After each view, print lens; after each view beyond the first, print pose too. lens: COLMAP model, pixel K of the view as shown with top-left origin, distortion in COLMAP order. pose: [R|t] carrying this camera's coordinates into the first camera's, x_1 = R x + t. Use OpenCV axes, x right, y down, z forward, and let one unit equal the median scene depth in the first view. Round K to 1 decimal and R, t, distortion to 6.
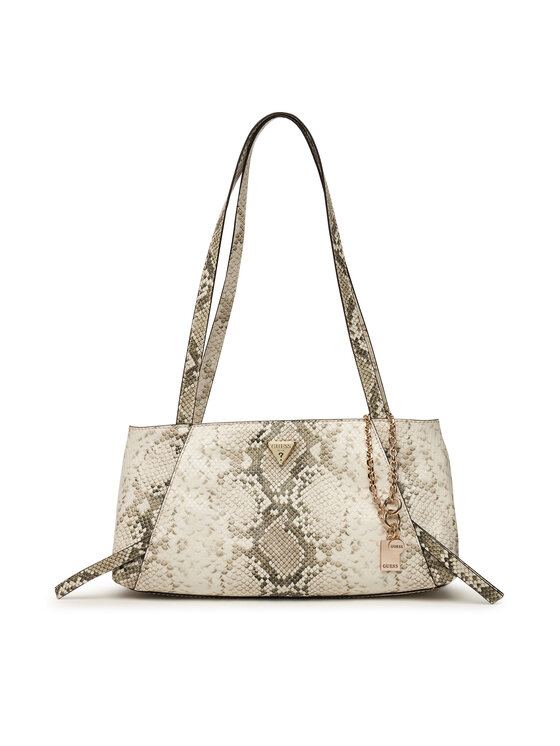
lens RADIAL K [[1026.2, 0, 280.0], [0, 1026.2, 373.0], [0, 0, 1]] dist [-0.027038, -0.108300]
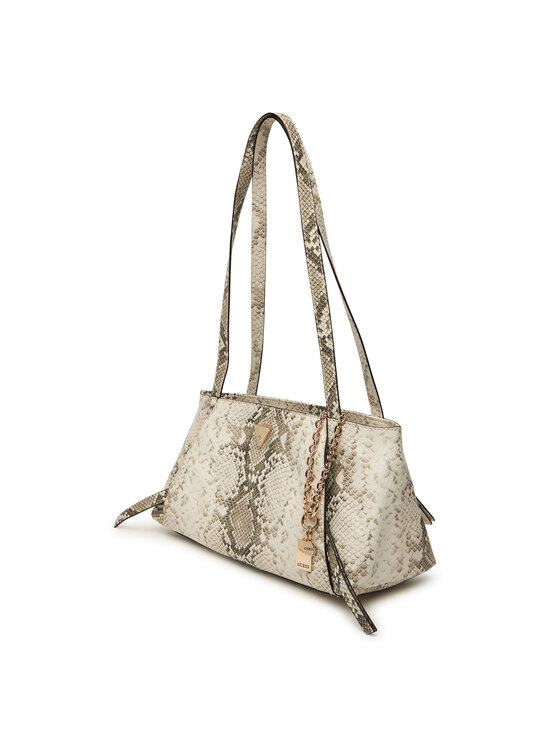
lens RADIAL K [[827.8, 0, 280.0], [0, 827.8, 373.0], [0, 0, 1]] dist [-0.011480, -0.011267]
pose [[0.752607, 0.111791, -0.648911, 0.585284], [-0.027264, 0.989928, 0.138919, -0.112094], [0.657906, -0.086859, 0.748074, 0.365520]]
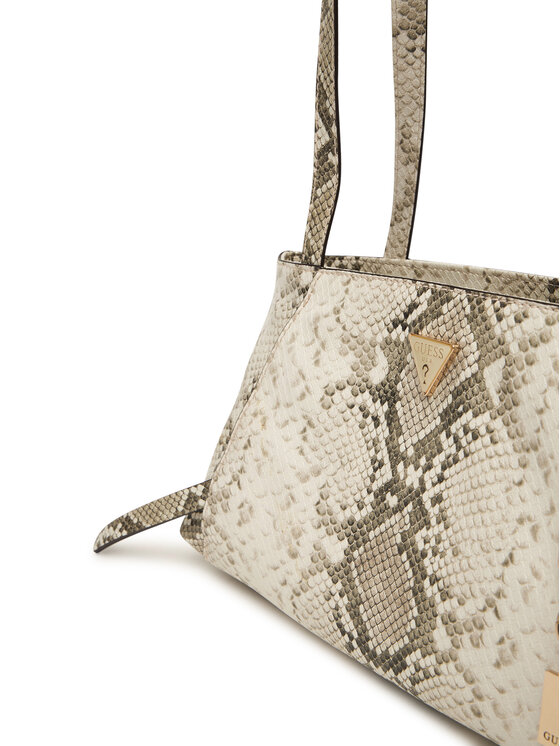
lens RADIAL K [[1026.2, 0, 280.0], [0, 1026.2, 373.0], [0, 0, 1]] dist [-0.027038, -0.108300]
pose [[0.666278, 0.185752, -0.722198, 0.263226], [0.026566, 0.961951, 0.271927, -0.033814], [0.745230, -0.200364, 0.635992, 0.698801]]
